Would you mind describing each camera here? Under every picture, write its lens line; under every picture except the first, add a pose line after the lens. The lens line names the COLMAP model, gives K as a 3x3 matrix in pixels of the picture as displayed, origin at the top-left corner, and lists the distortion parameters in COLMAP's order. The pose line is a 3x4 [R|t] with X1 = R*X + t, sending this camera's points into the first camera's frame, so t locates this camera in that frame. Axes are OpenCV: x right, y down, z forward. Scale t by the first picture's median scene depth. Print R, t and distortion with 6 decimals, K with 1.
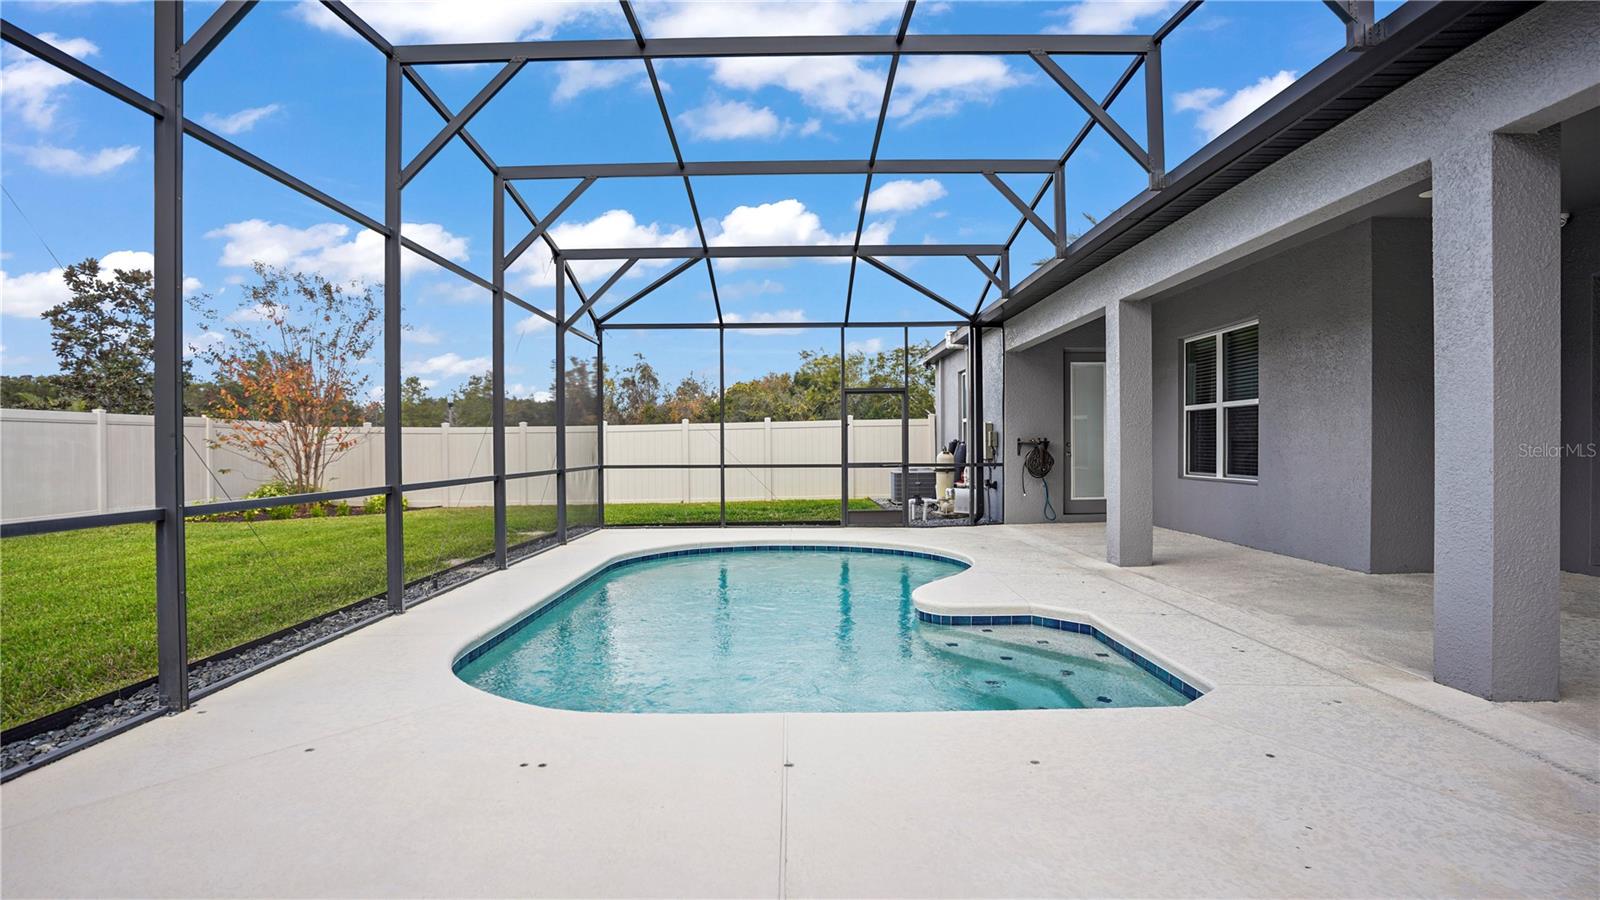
lens RADIAL K [[787.6, 0, 800.0], [0, 787.6, 450.0], [0, 0, 1]] dist [-0.105577, 0.046918]
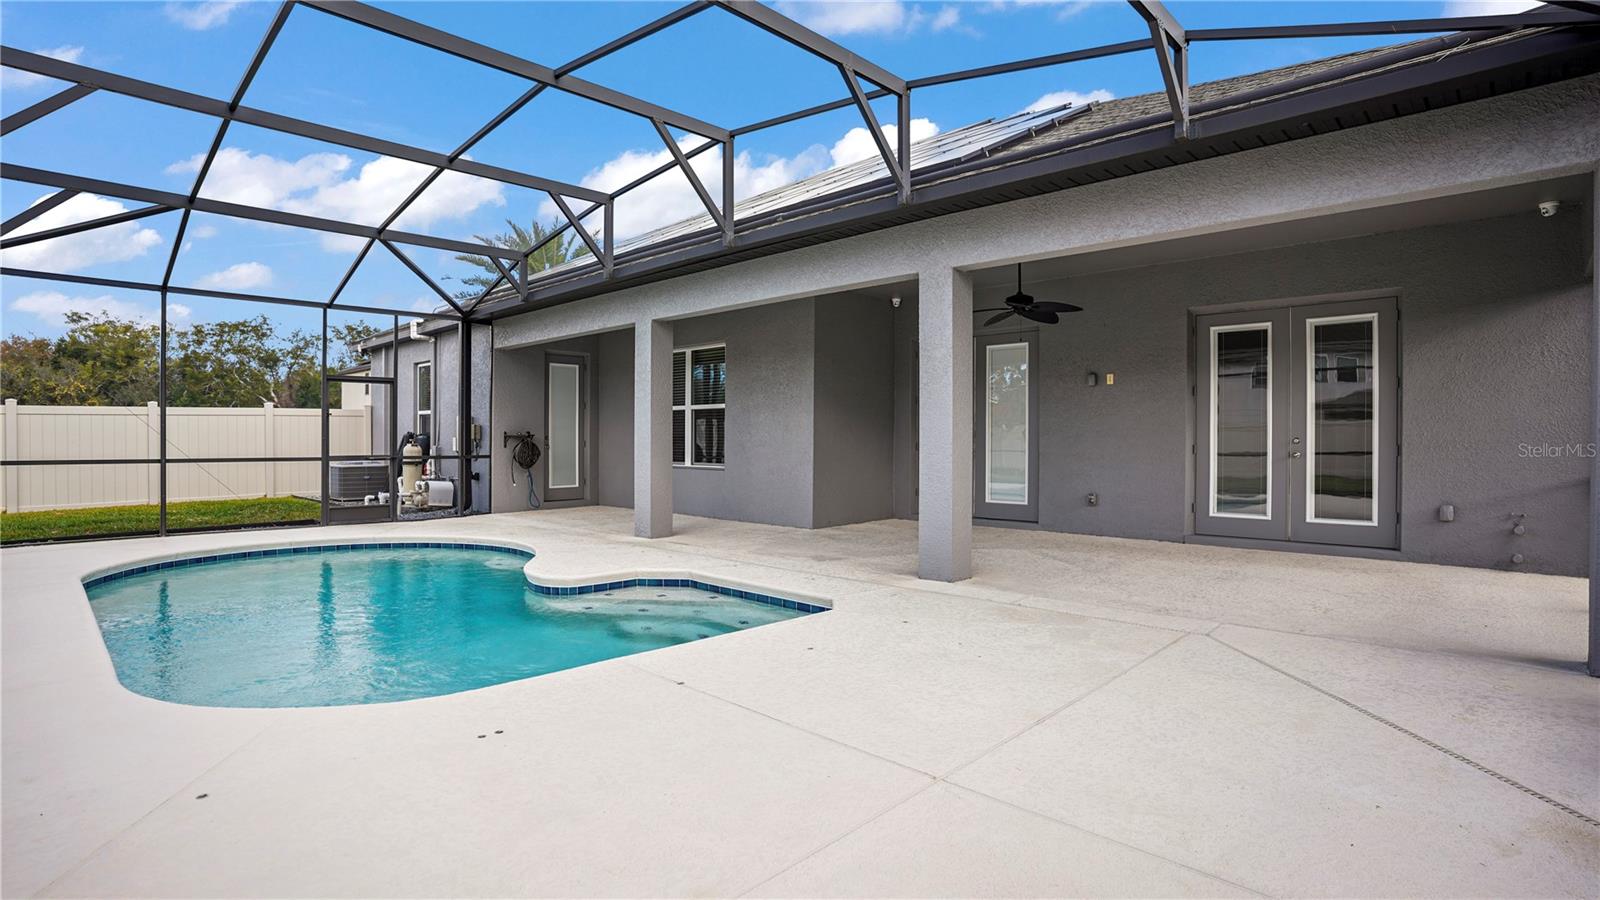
lens RADIAL K [[787.6, 0, 800.0], [0, 787.6, 450.0], [0, 0, 1]] dist [-0.105577, 0.046918]
pose [[0.677964, 0.001557, 0.735093, -0.221923], [-0.005746, 0.999978, 0.003182, 0.004405], [-0.735072, -0.006381, 0.677959, -0.003369]]
